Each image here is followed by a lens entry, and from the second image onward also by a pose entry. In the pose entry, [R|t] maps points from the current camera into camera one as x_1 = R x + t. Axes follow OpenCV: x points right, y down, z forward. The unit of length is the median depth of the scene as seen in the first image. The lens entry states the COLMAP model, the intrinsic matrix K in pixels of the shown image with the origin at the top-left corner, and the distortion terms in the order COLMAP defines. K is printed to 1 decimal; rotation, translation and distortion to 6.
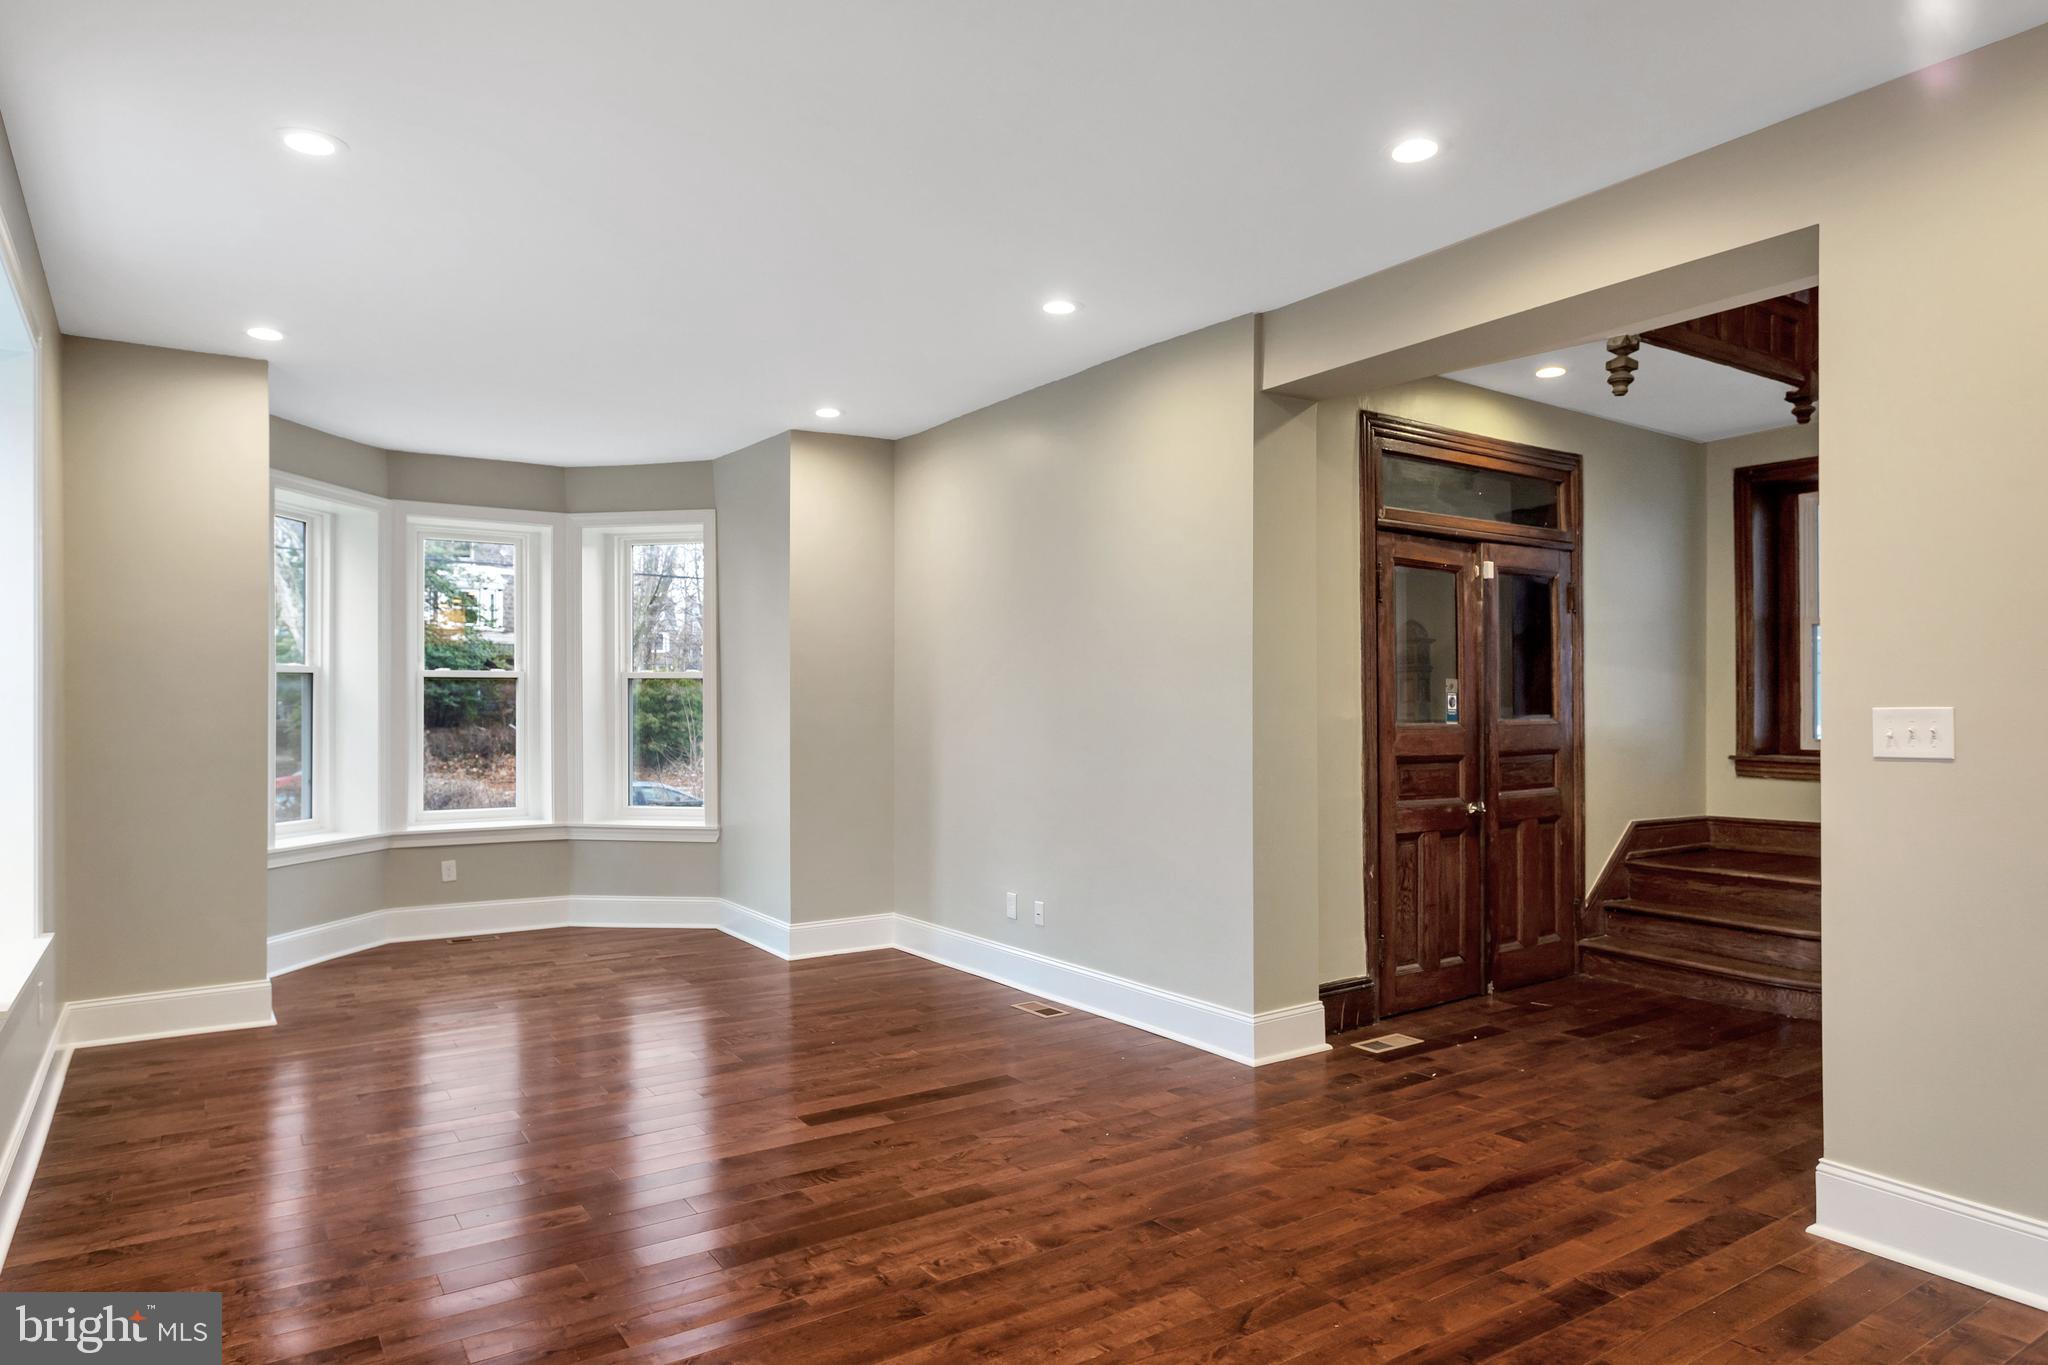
lens RADIAL K [[1240.5, 0, 1021.0], [0, 1240.5, 695.2], [0, 0, 1]] dist [-0.001895, 0.000089]
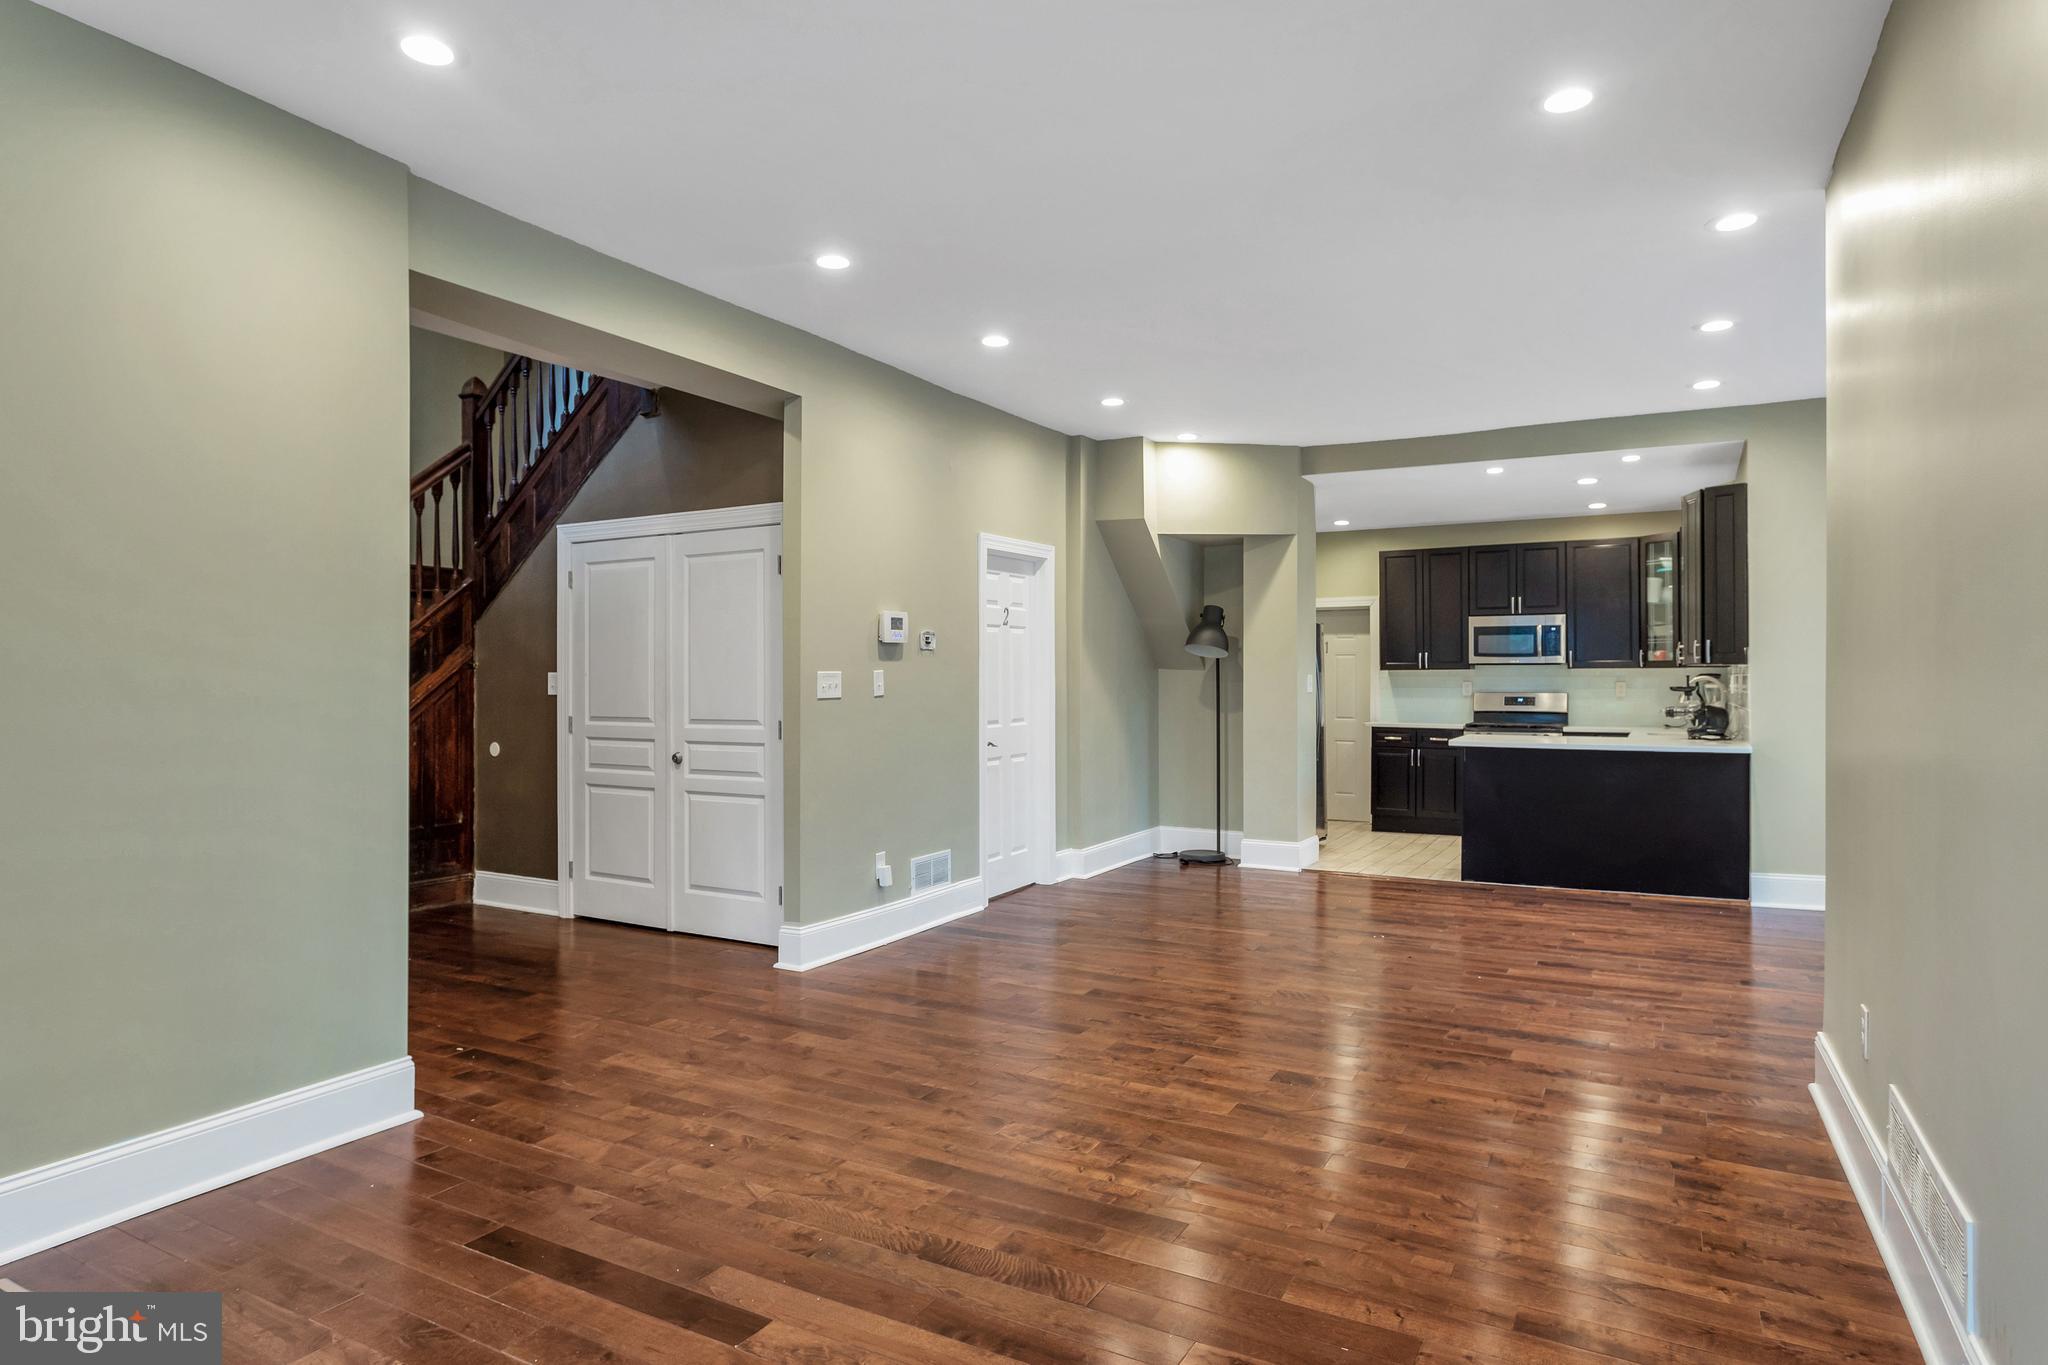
lens RADIAL K [[1178.5, 0, 1013.4], [0, 1178.5, 692.1], [0, 0, 1]] dist [0.002673, -0.000396]
pose [[-0.454767, -0.011680, 0.890534, -0.857516], [-0.010719, 0.999913, 0.007641, 0.021363], [-0.890546, -0.006071, -0.454853, 1.312862]]
